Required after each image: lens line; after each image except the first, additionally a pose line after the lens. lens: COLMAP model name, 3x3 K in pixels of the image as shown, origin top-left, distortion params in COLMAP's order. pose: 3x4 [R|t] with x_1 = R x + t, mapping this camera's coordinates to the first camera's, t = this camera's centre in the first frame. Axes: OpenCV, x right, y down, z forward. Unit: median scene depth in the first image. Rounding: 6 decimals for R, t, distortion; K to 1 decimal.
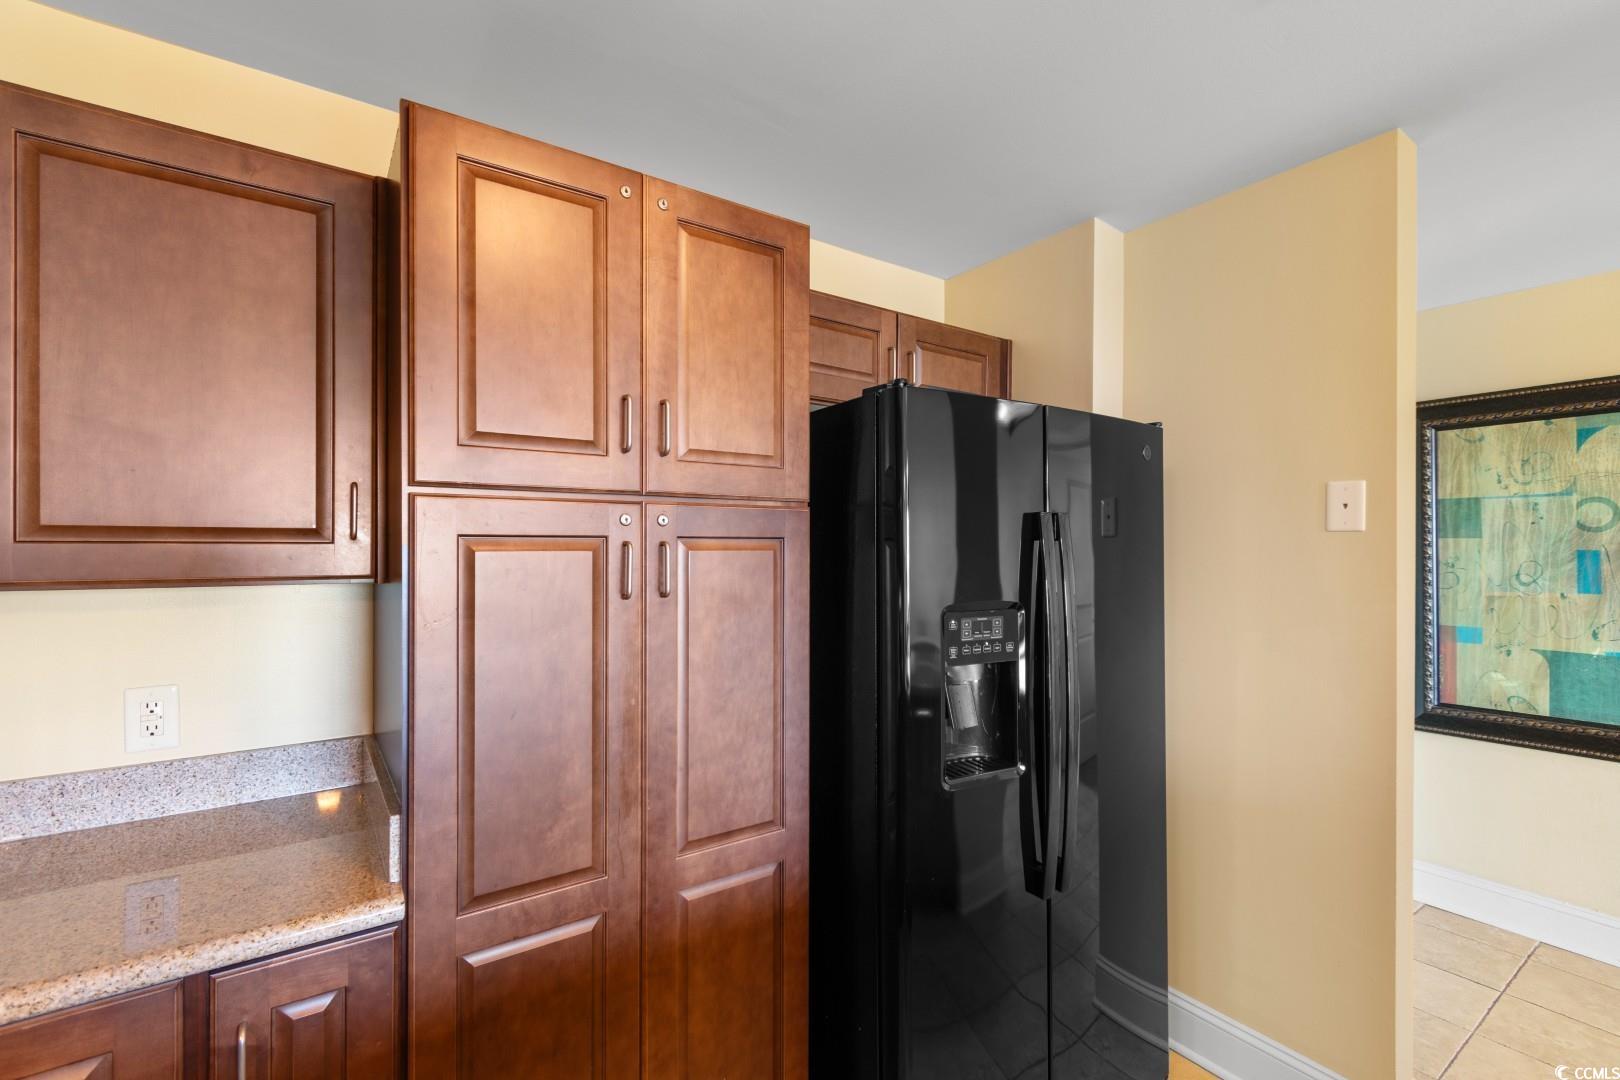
lens RADIAL K [[717.4, 0, 812.1], [0, 717.4, 542.2], [0, 0, 1]] dist [0.003472, -0.002302]
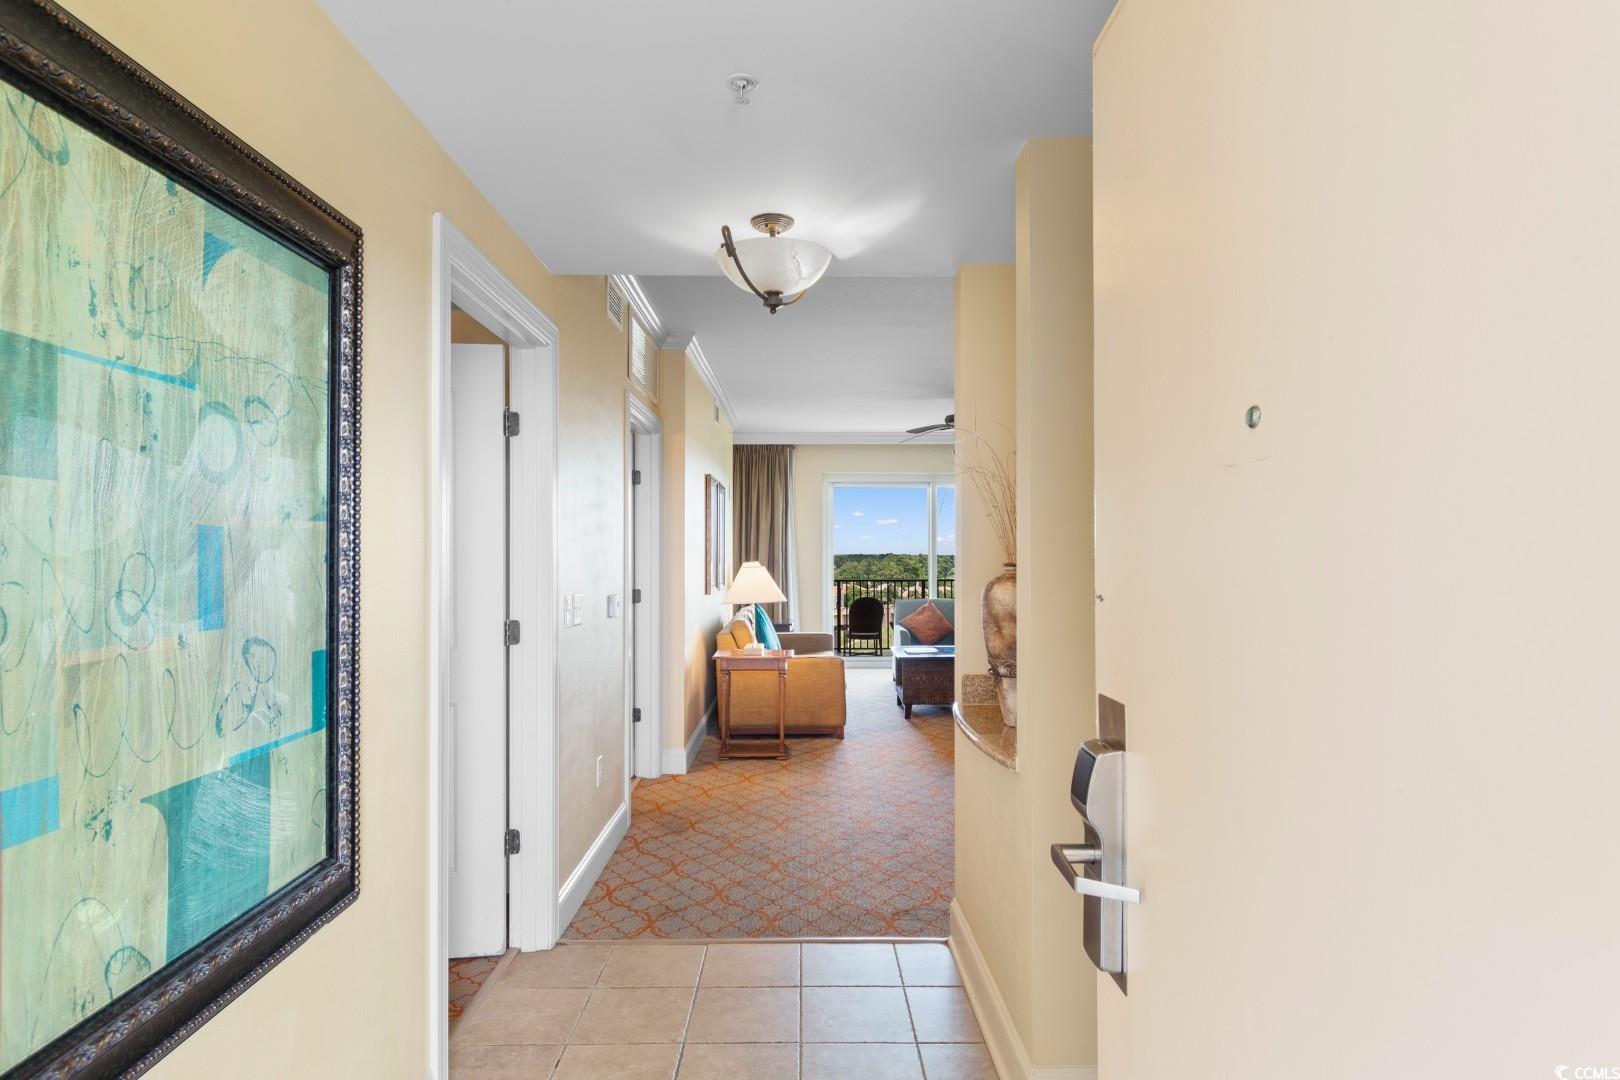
lens RADIAL K [[870.9, 0, 810.5], [0, 870.9, 546.7], [0, 0, 1]] dist [0.005906, -0.009216]
pose [[-0.817104, 0.005039, 0.576468, 0.473496], [-0.002116, 0.999929, -0.011740, 0.027147], [-0.576486, -0.010812, -0.817036, 1.153569]]
